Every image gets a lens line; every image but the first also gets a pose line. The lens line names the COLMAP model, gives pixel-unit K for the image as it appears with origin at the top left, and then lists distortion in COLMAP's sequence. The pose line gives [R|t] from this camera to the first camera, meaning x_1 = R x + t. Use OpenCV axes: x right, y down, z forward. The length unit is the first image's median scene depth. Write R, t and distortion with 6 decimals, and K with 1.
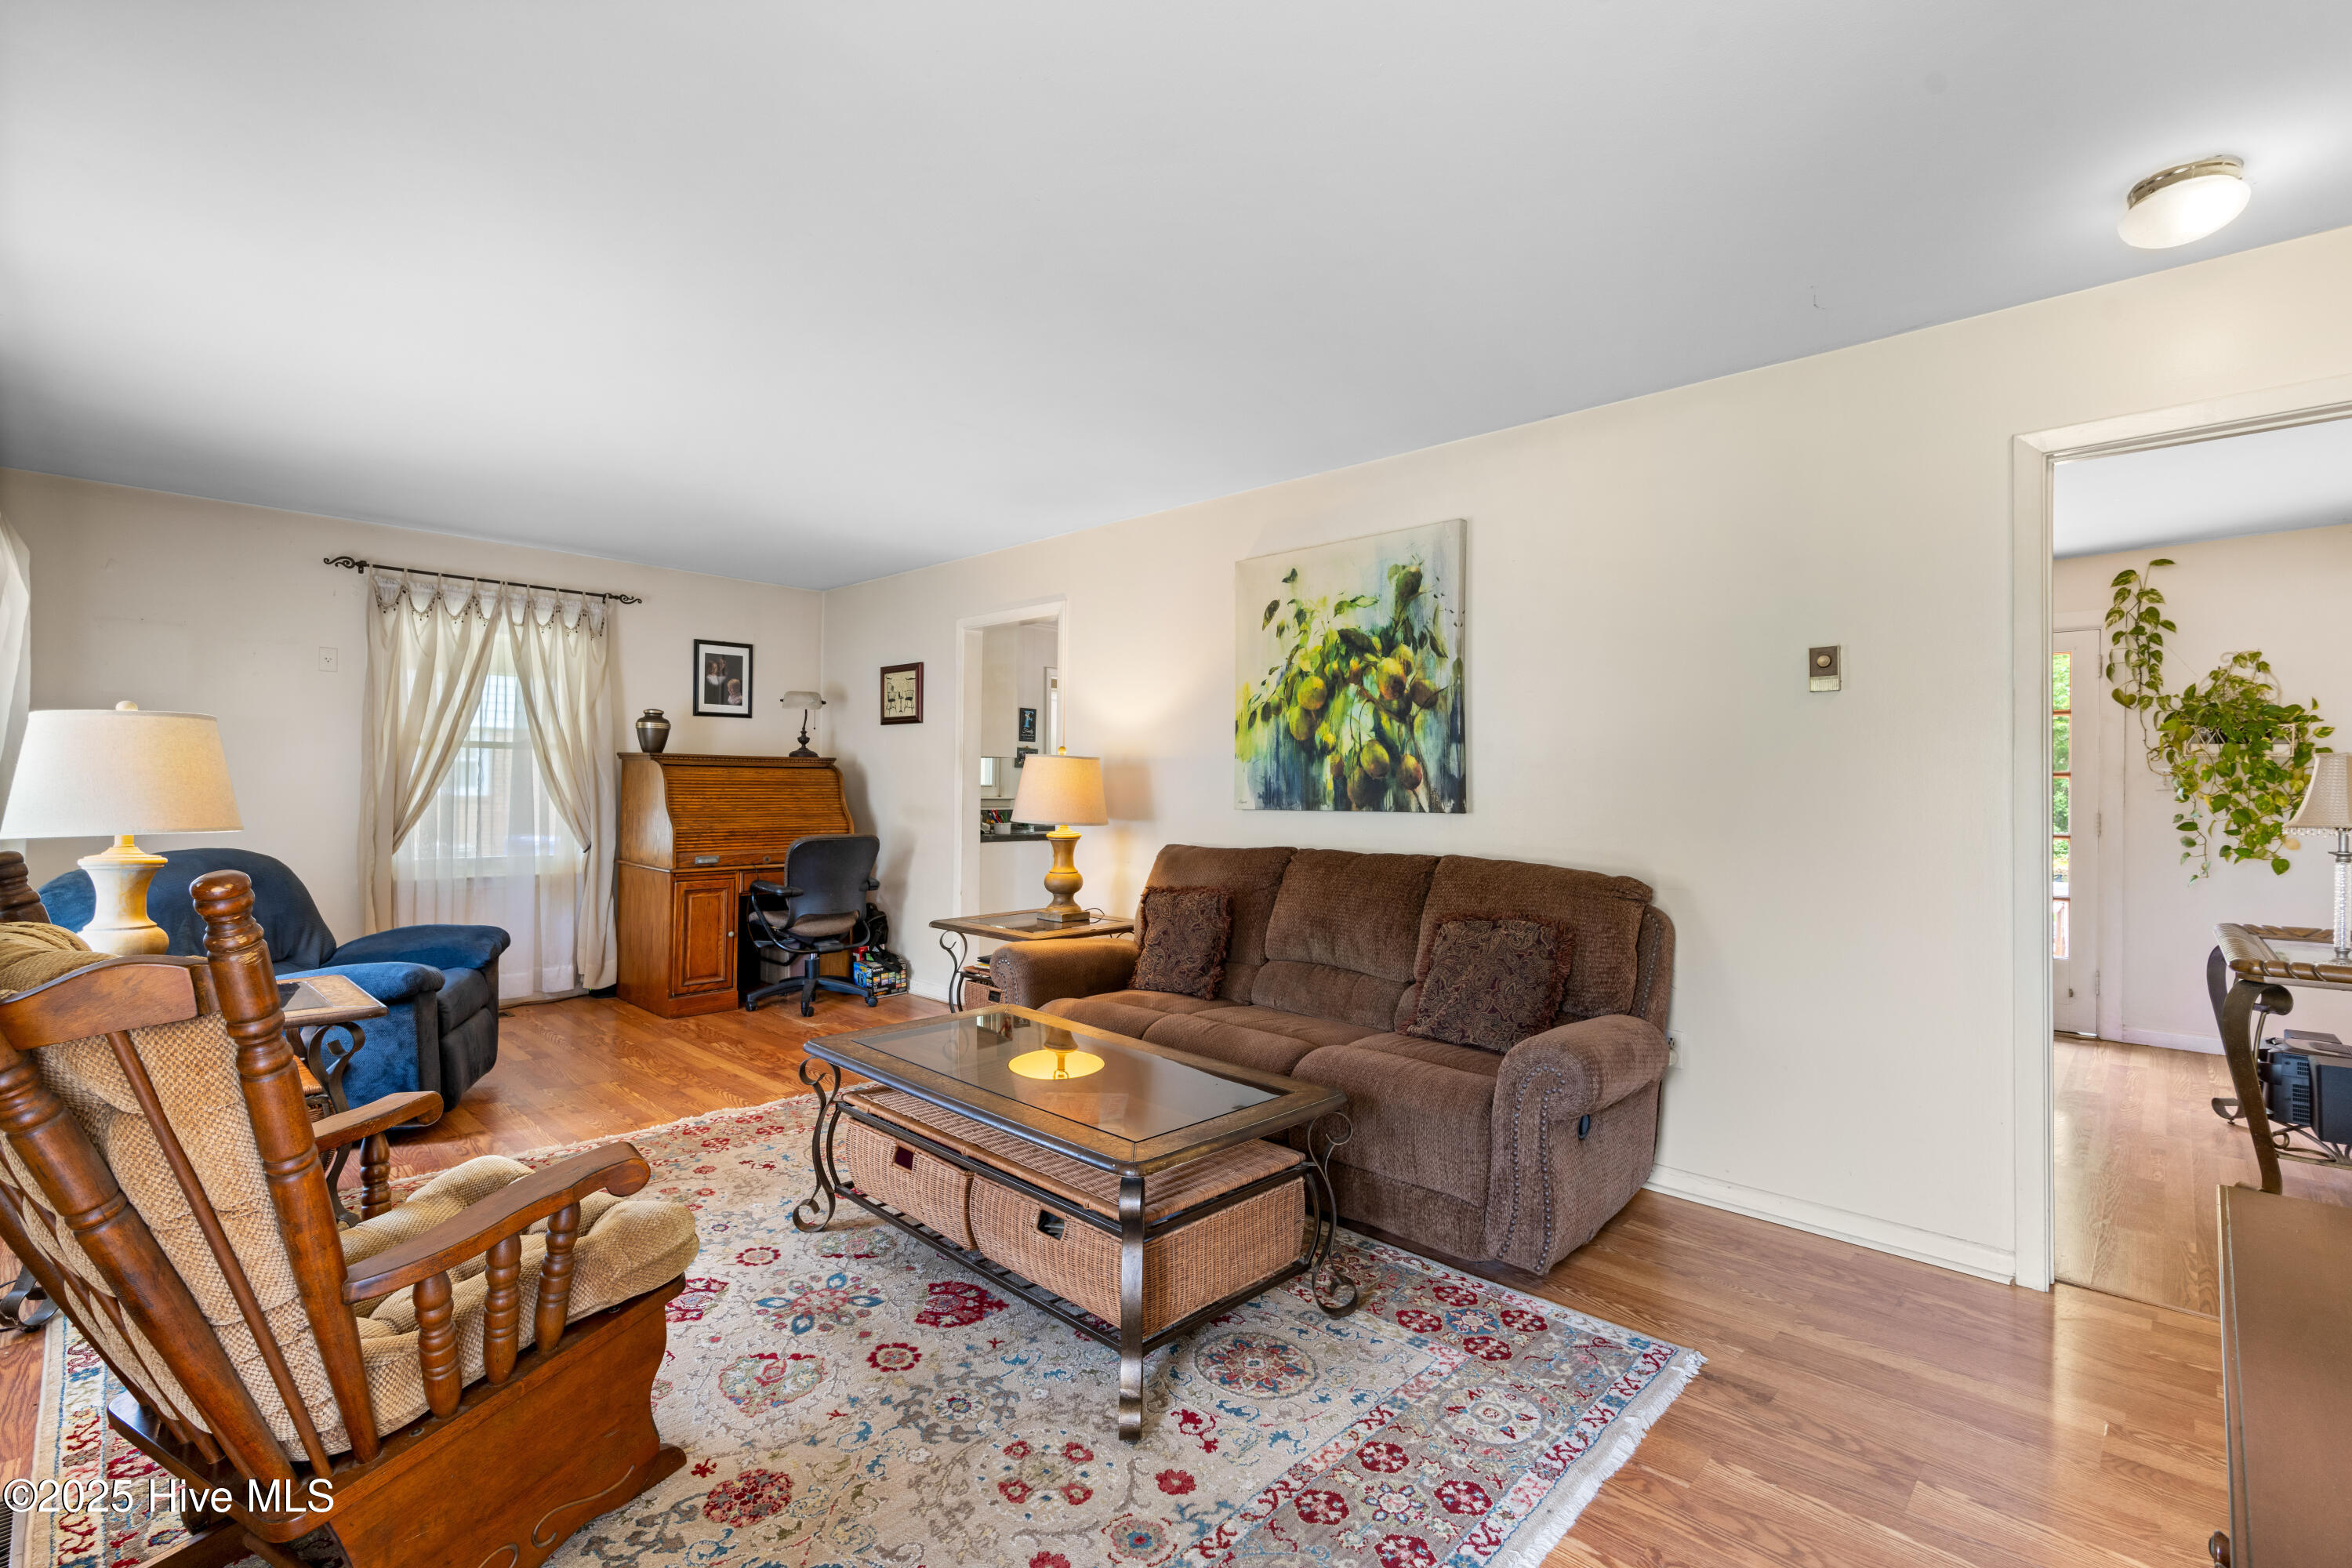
lens RADIAL K [[1060.9, 0, 1179.5], [0, 1060.9, 776.8], [0, 0, 1]] dist [-0.004426, -0.000199]
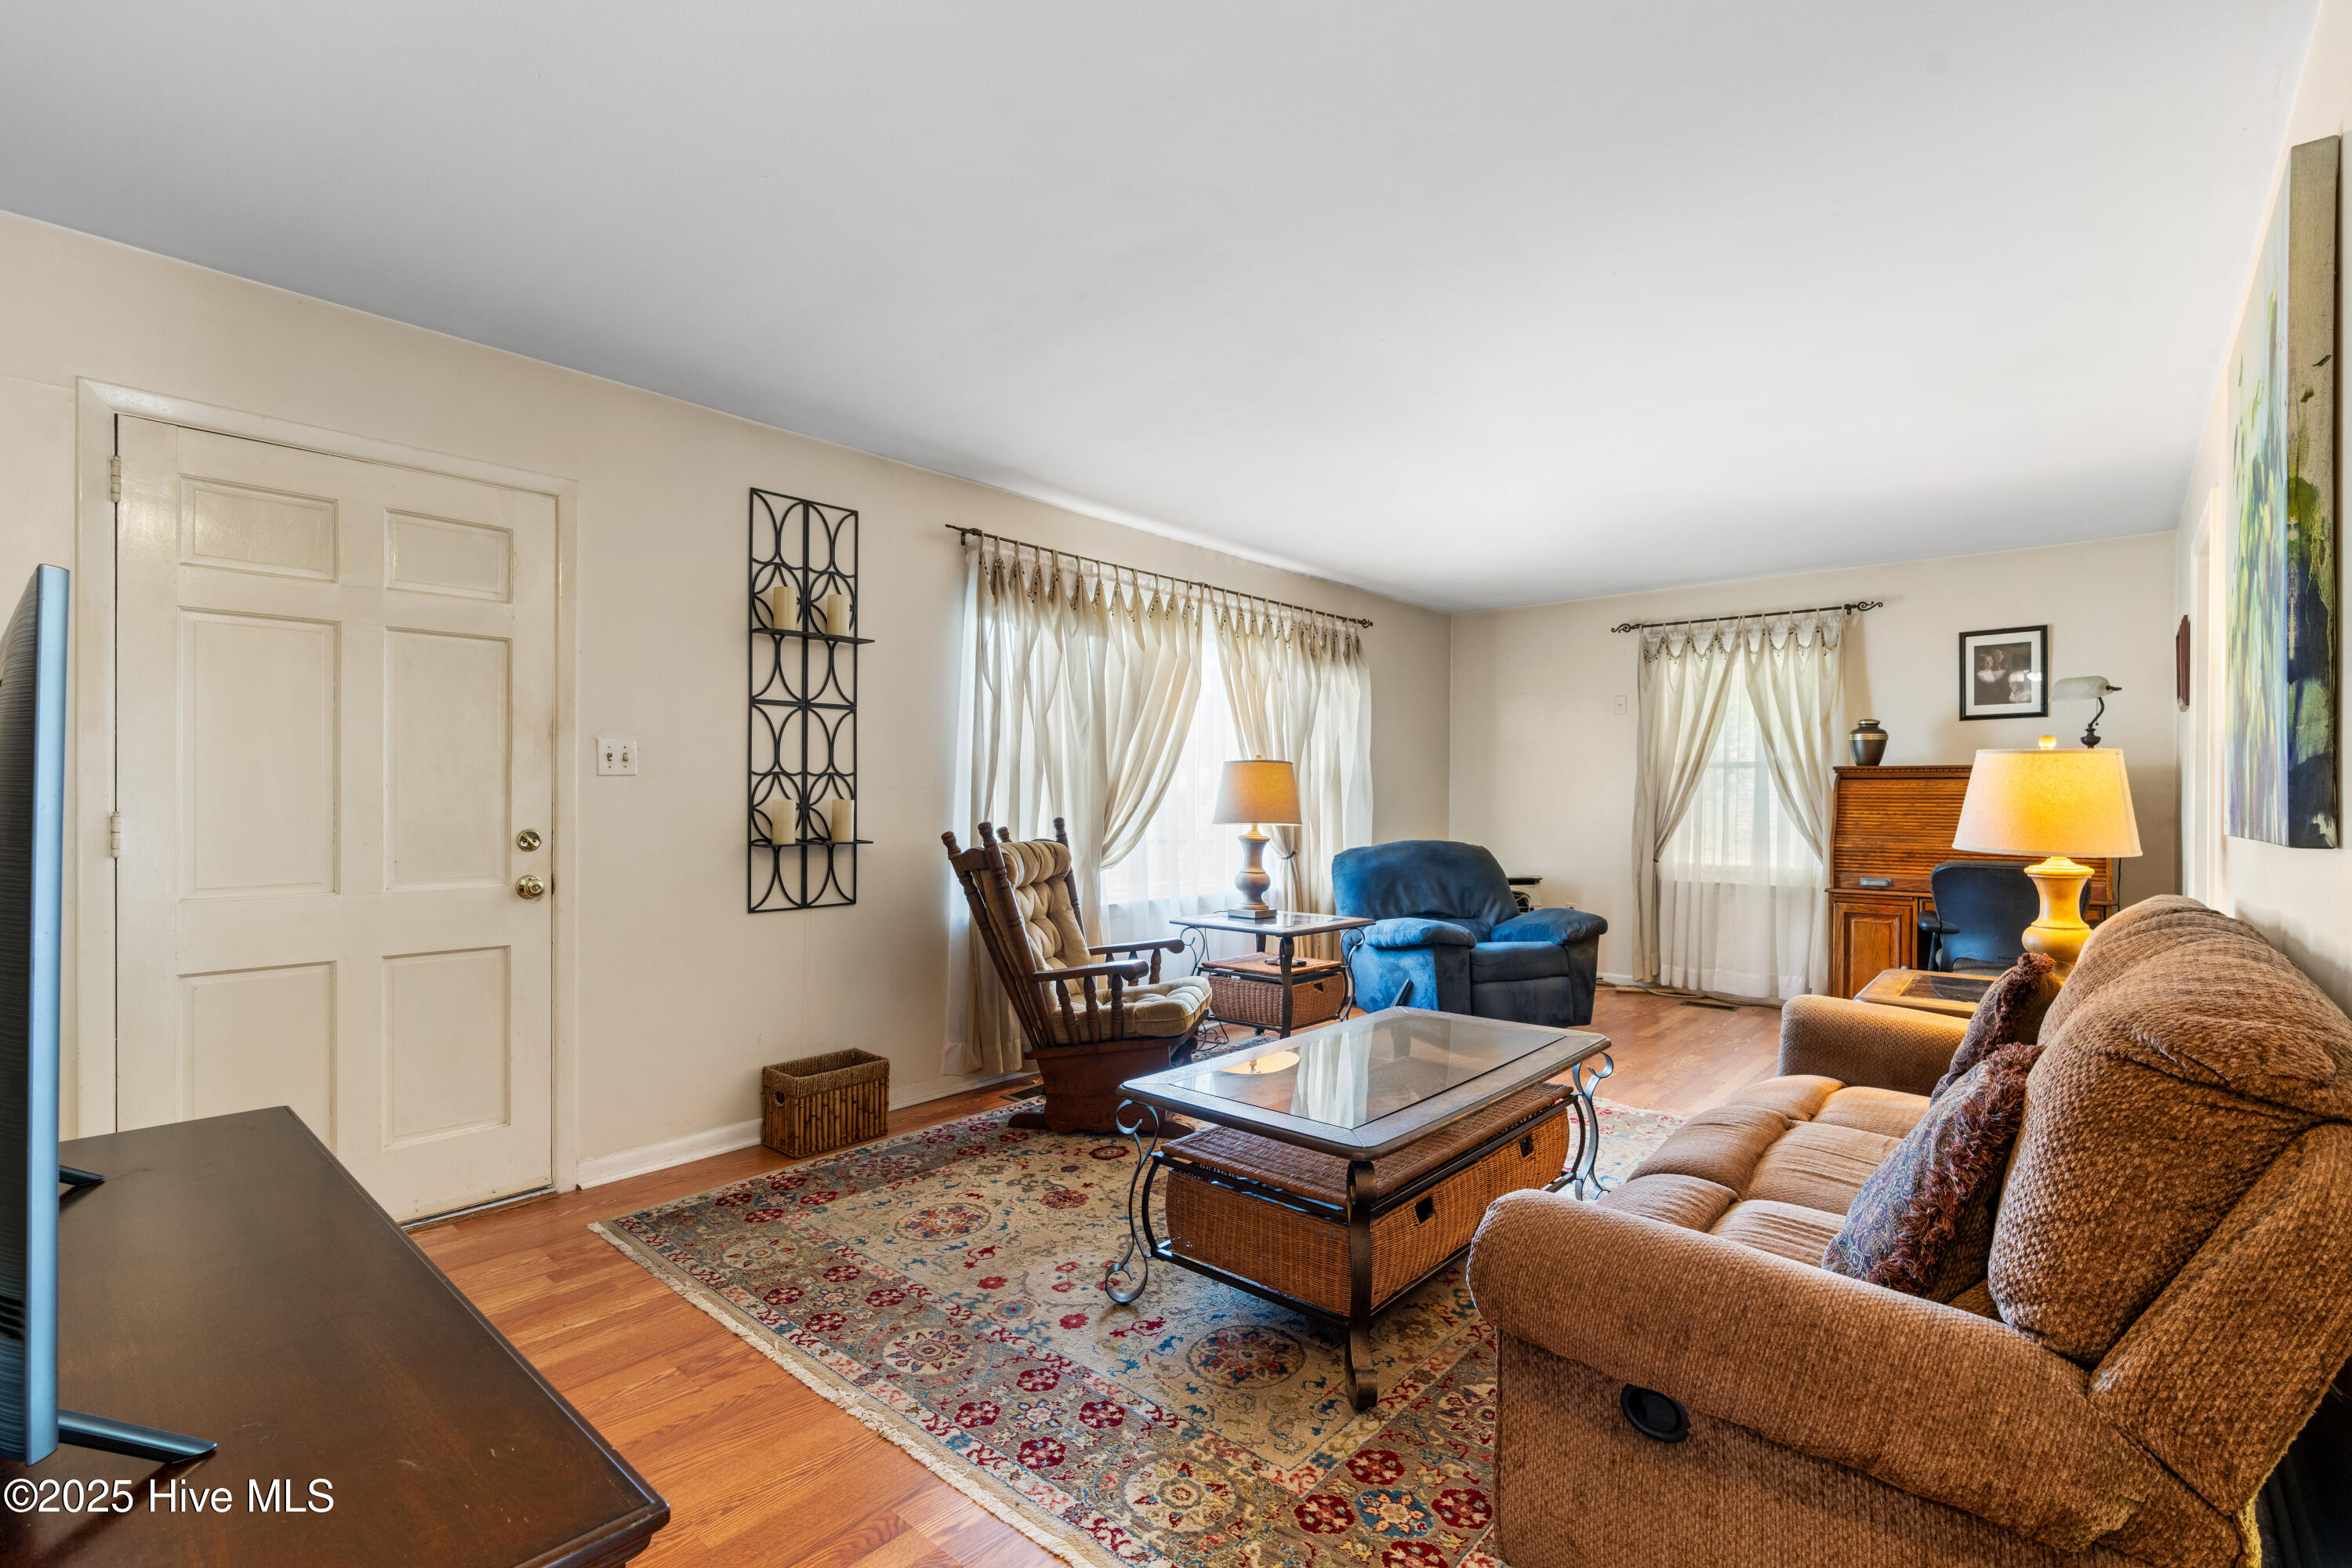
lens RADIAL K [[1056.6, 0, 1178.8], [0, 1056.6, 839.4], [0, 0, 1]] dist [-0.000476, -0.000031]
pose [[0.047569, 0.031909, -0.998358, 0.439923], [0.010588, 0.999417, 0.032447, 0.005941], [0.998812, -0.012114, 0.047203, 0.360934]]
